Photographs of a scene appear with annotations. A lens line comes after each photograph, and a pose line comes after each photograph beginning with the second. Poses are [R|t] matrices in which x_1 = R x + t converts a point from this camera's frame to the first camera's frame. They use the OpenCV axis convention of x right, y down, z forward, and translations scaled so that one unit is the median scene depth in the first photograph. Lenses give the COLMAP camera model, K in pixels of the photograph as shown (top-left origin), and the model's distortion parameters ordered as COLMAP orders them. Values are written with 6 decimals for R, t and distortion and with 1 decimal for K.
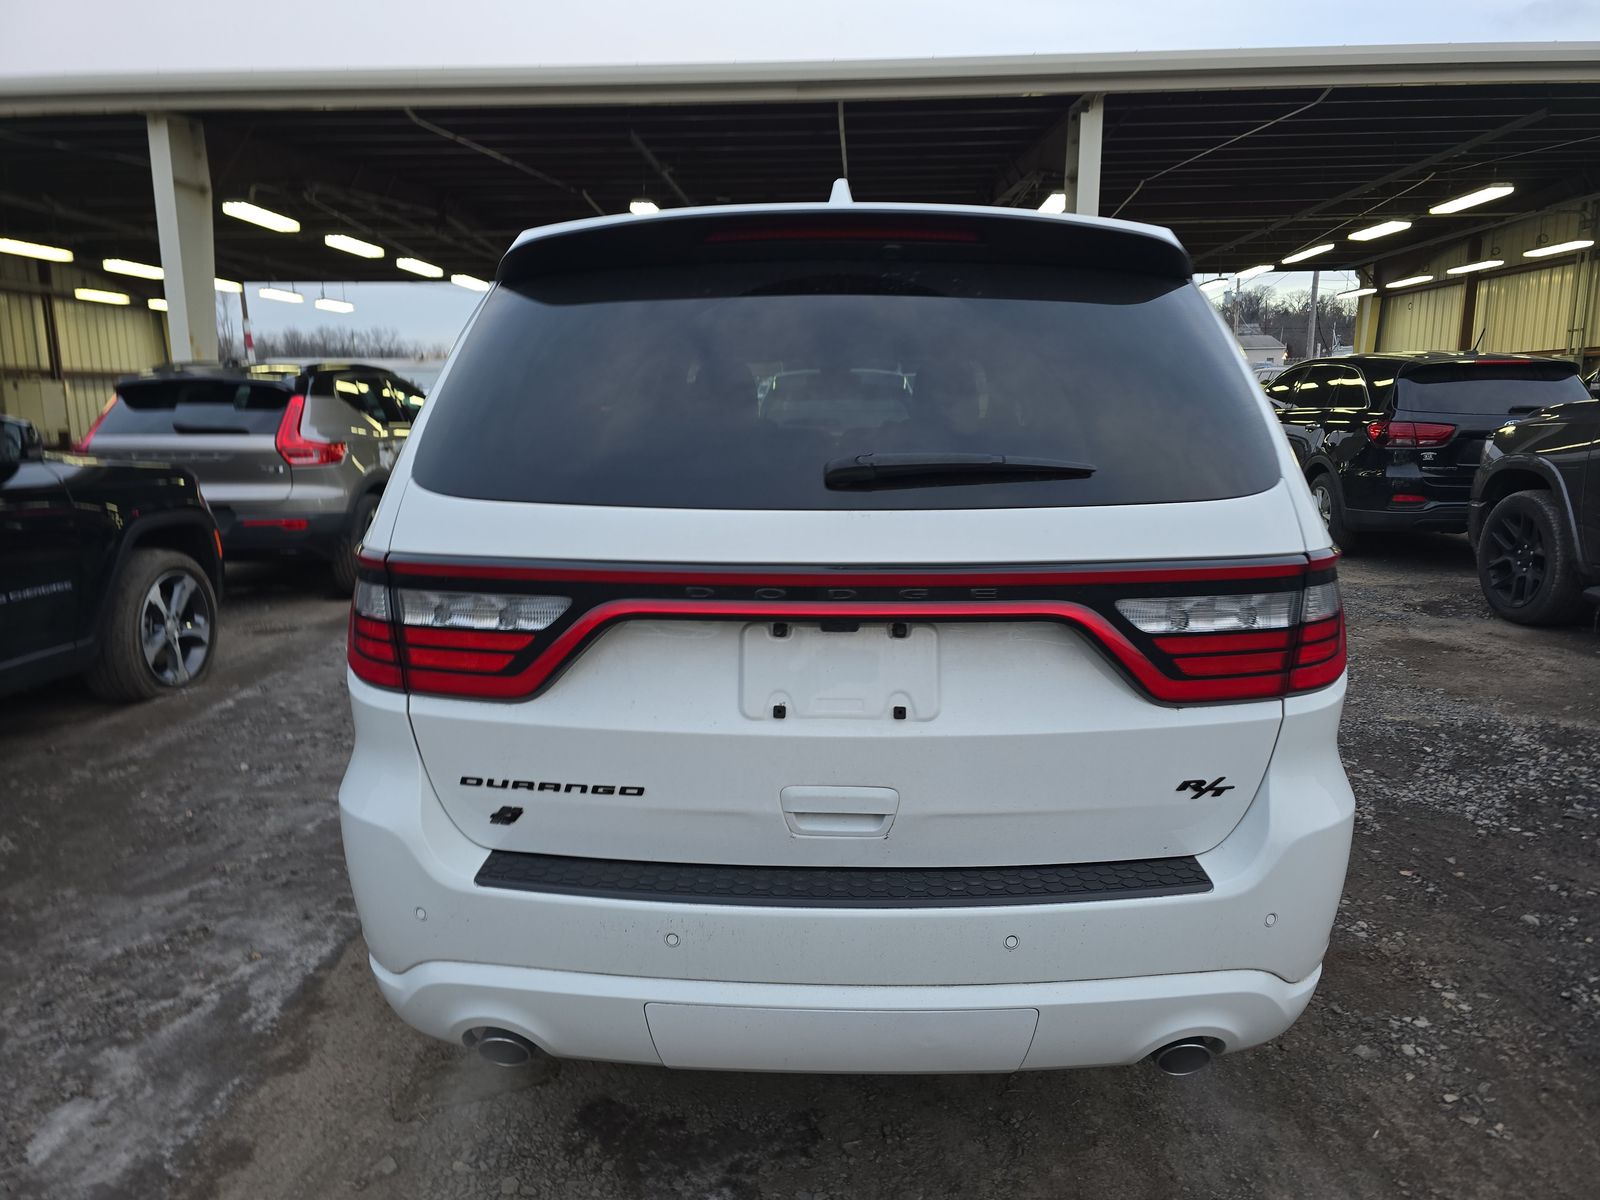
lens RADIAL K [[1026.3, 0, 800.0], [0, 1026.3, 600.0], [0, 0, 1]] dist [0.009296, -0.018870]
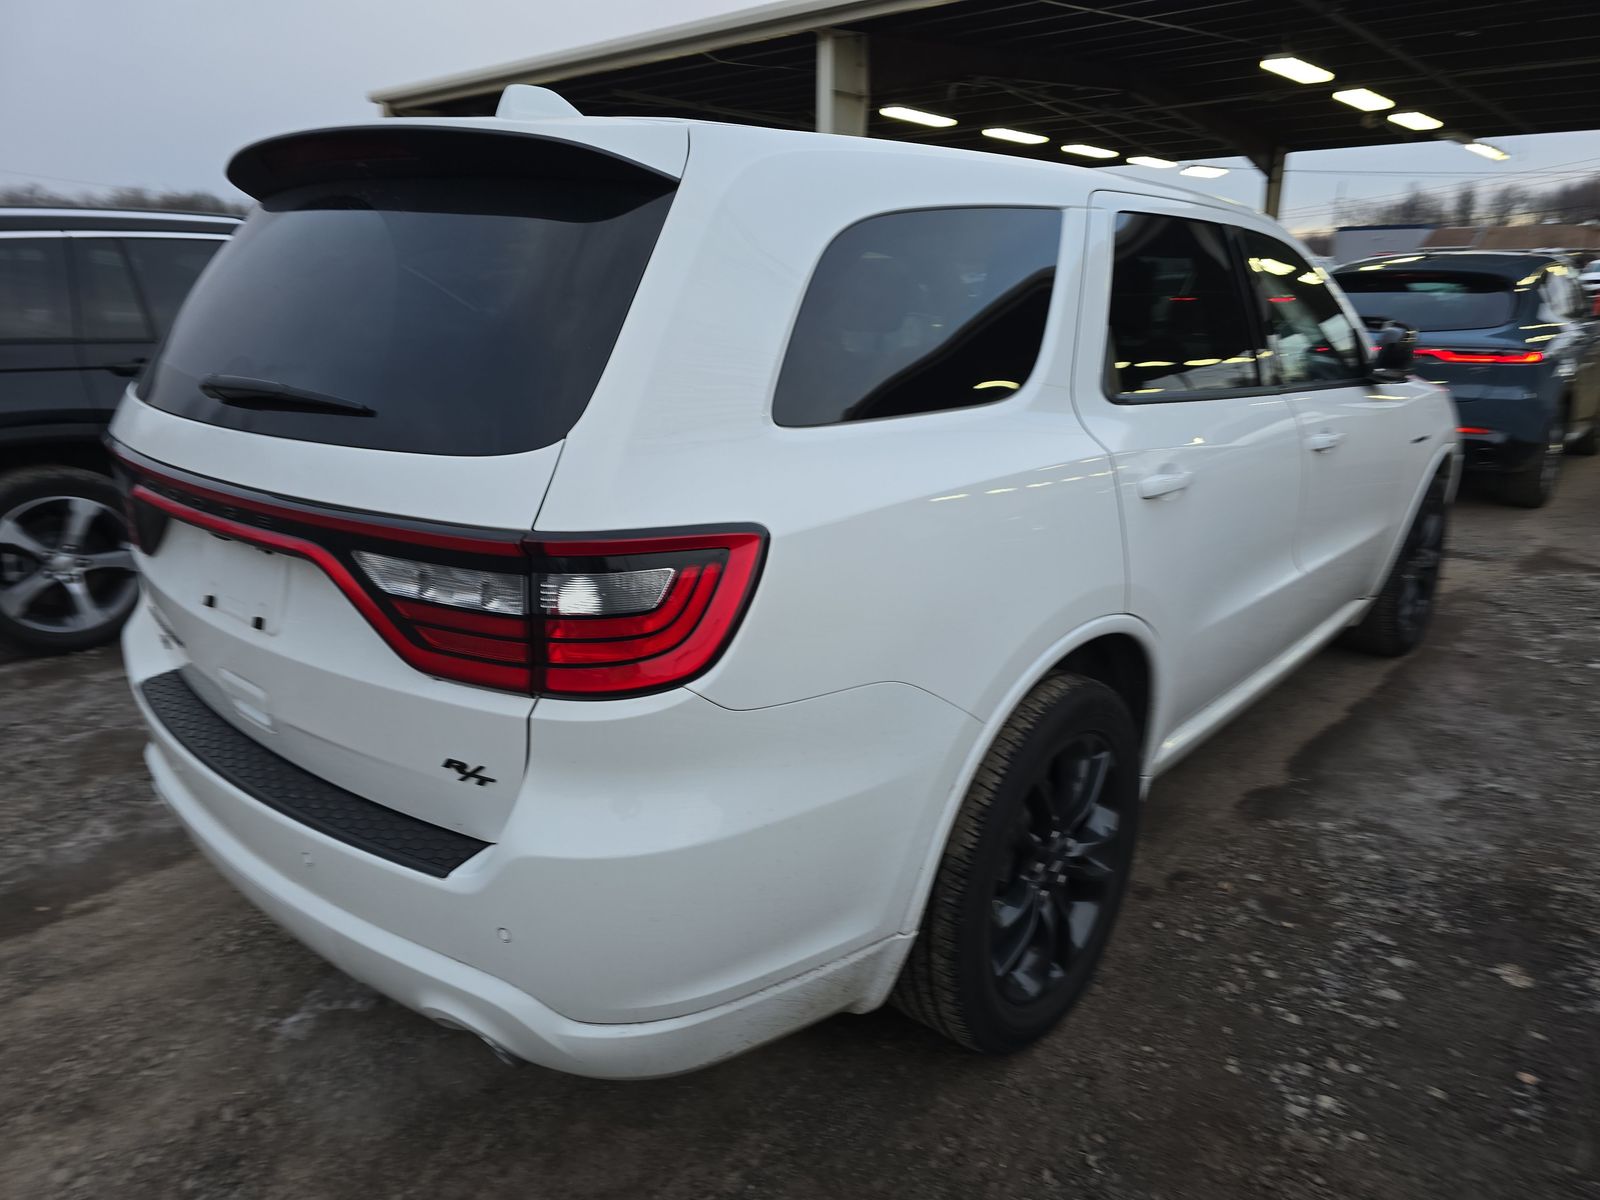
lens RADIAL K [[1026.3, 0, 800.0], [0, 1026.3, 600.0], [0, 0, 1]] dist [0.009296, -0.018870]
pose [[0.784669, 0.181540, -0.592737, 1.062853], [-0.118845, 0.982477, 0.143578, -0.124282], [0.608416, -0.042217, 0.792495, 0.433131]]
